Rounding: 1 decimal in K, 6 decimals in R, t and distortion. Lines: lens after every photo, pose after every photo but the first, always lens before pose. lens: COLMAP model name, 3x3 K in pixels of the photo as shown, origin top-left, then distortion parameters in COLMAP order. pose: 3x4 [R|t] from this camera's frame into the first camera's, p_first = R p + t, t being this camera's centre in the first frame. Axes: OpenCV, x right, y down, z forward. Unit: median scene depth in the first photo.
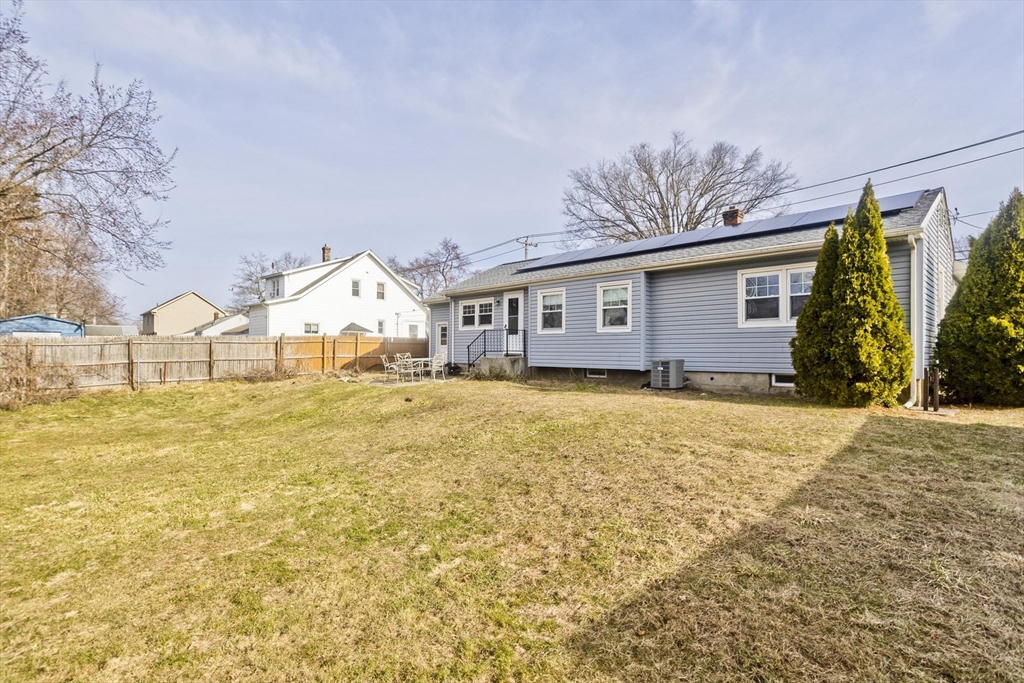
lens RADIAL K [[495.5, 0, 500.9], [0, 495.5, 338.1], [0, 0, 1]] dist [-0.052836, 0.037641]
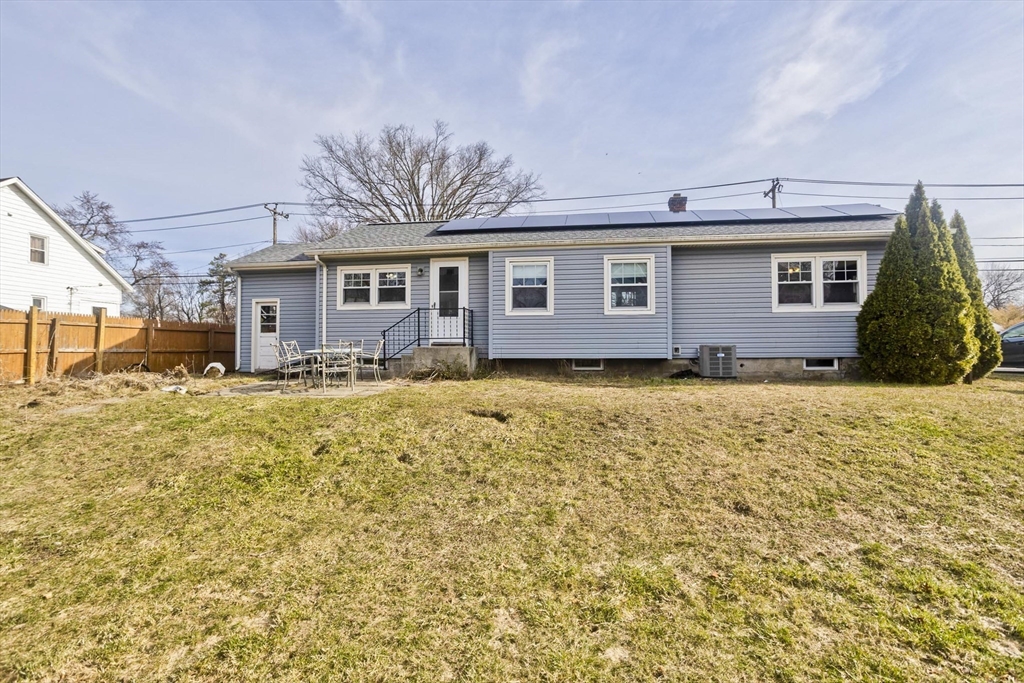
lens RADIAL K [[495.5, 0, 500.9], [0, 495.5, 338.1], [0, 0, 1]] dist [-0.052836, 0.037641]
pose [[0.793751, 0.006655, 0.608206, -0.394794], [-0.010076, 0.999947, 0.002209, 0.024742], [-0.608159, -0.007882, 0.793776, 0.402400]]
